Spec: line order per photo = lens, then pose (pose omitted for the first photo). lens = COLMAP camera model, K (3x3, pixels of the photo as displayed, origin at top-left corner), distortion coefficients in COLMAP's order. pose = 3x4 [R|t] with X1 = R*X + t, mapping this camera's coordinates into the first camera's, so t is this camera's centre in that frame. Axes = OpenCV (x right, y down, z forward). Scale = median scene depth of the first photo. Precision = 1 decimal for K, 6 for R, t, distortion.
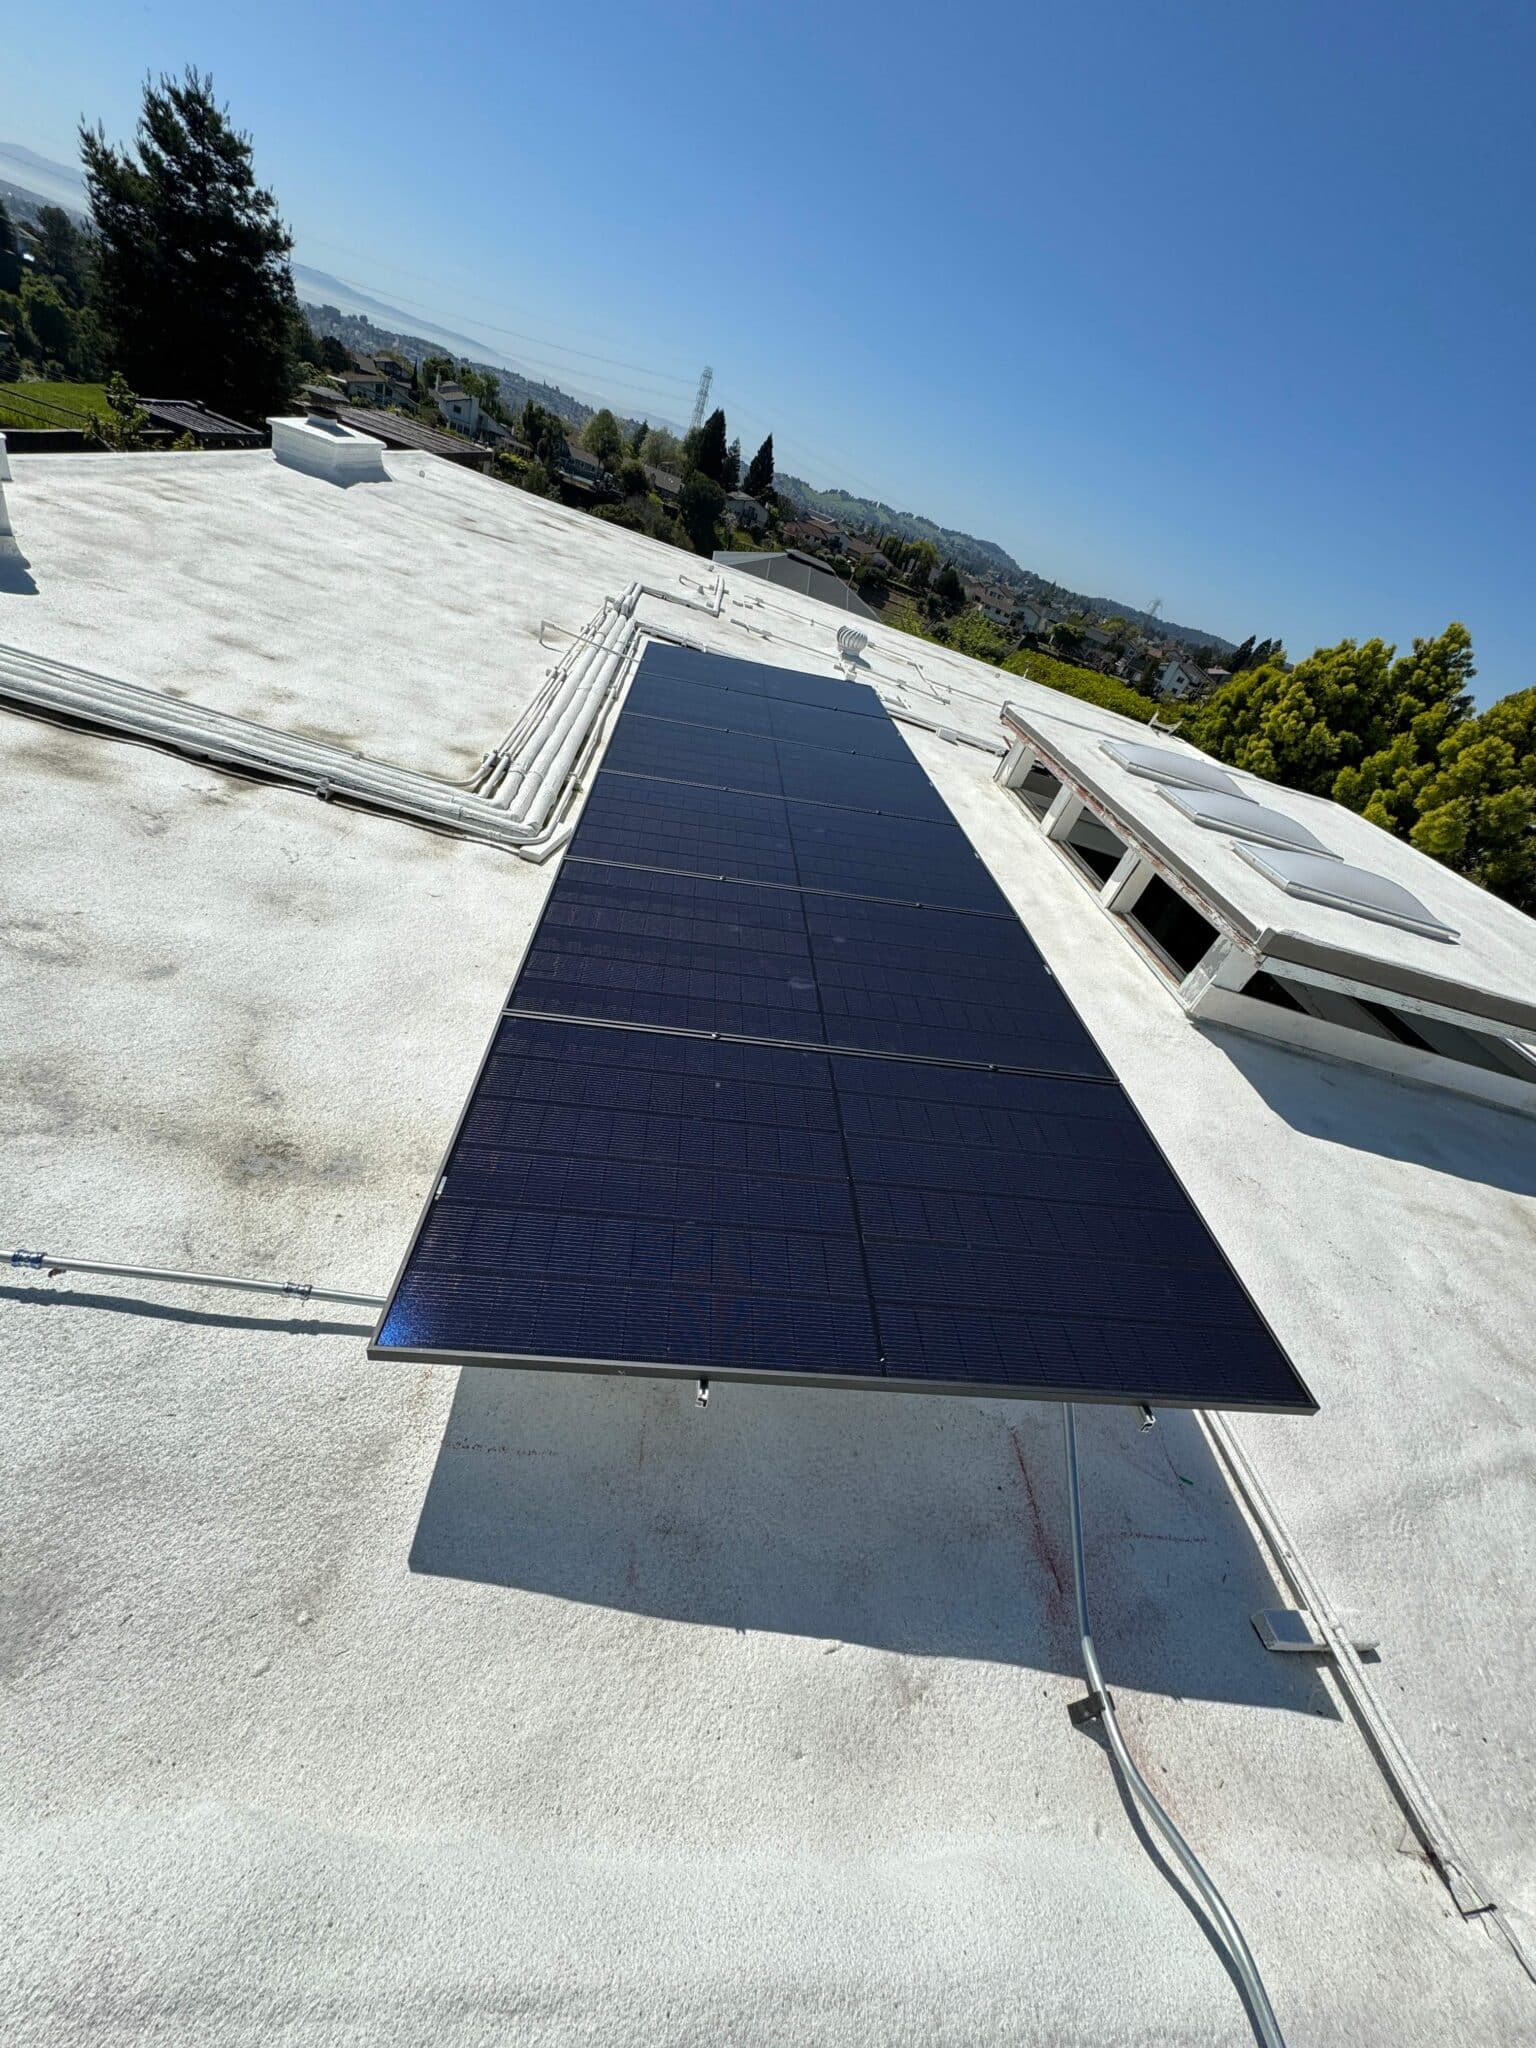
lens RADIAL K [[819.4, 0, 761.8], [0, 819.4, 1026.6], [0, 0, 1]] dist [0.002526, -0.000179]
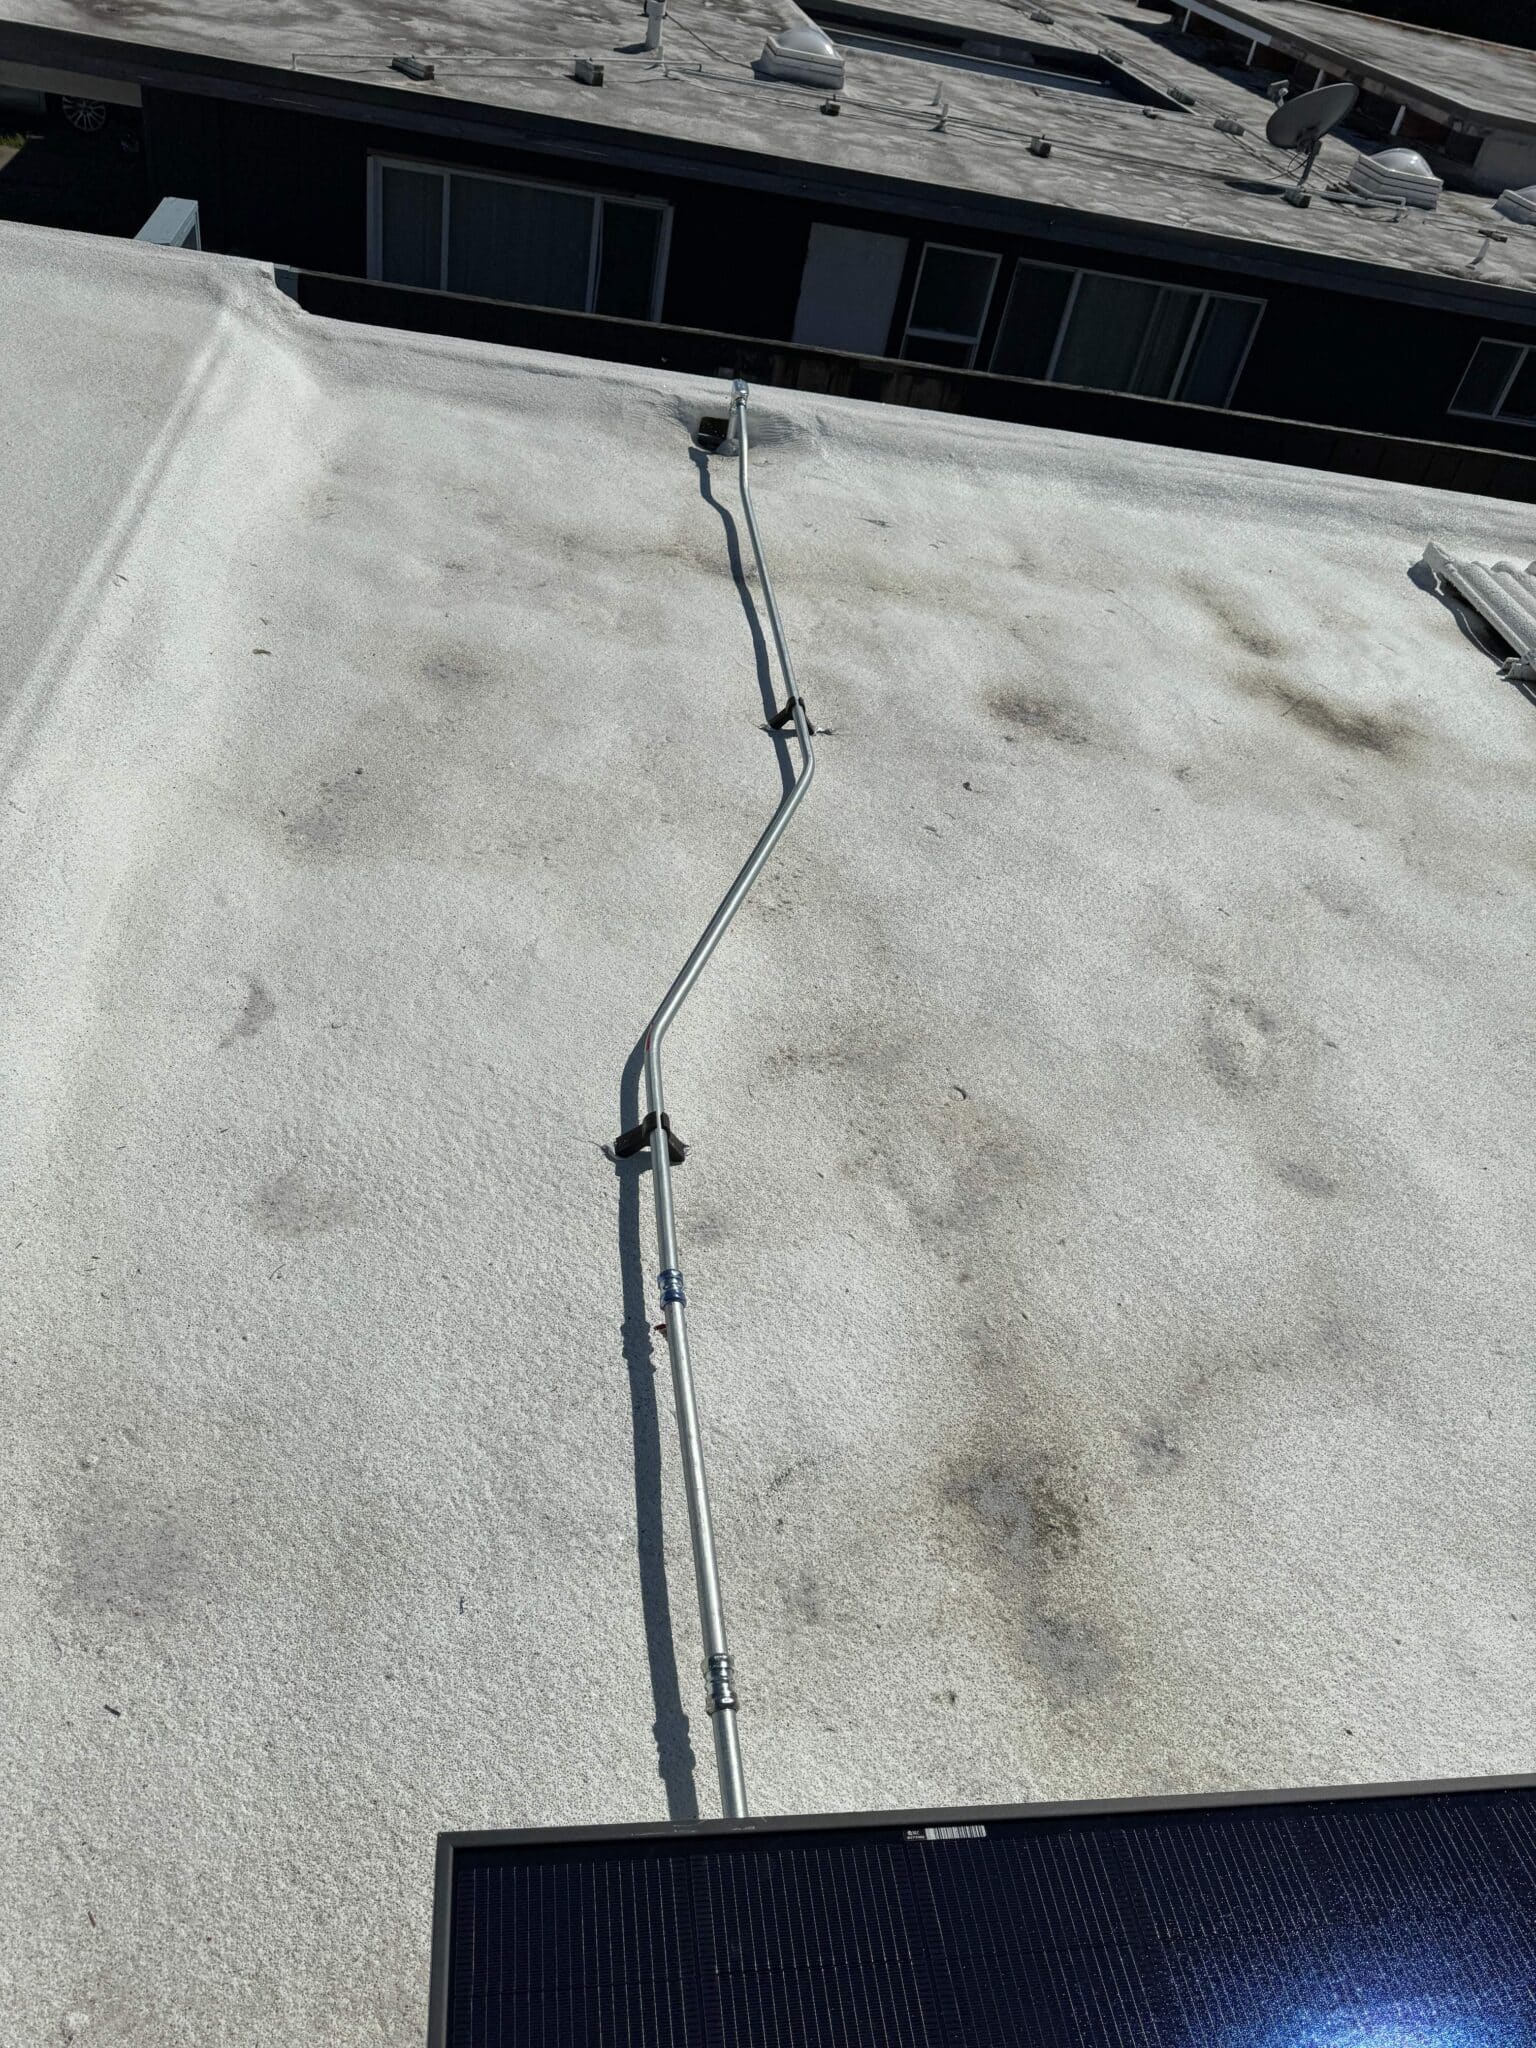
lens RADIAL K [[1443.3, 0, 766.8], [0, 1443.3, 1023.0], [0, 0, 1]] dist [0.024974, -0.025190]
pose [[0.131931, 0.402429, -0.905894, 0.027765], [-0.684231, 0.698217, 0.210523, -0.109290], [0.717232, 0.592067, 0.367472, 0.401455]]
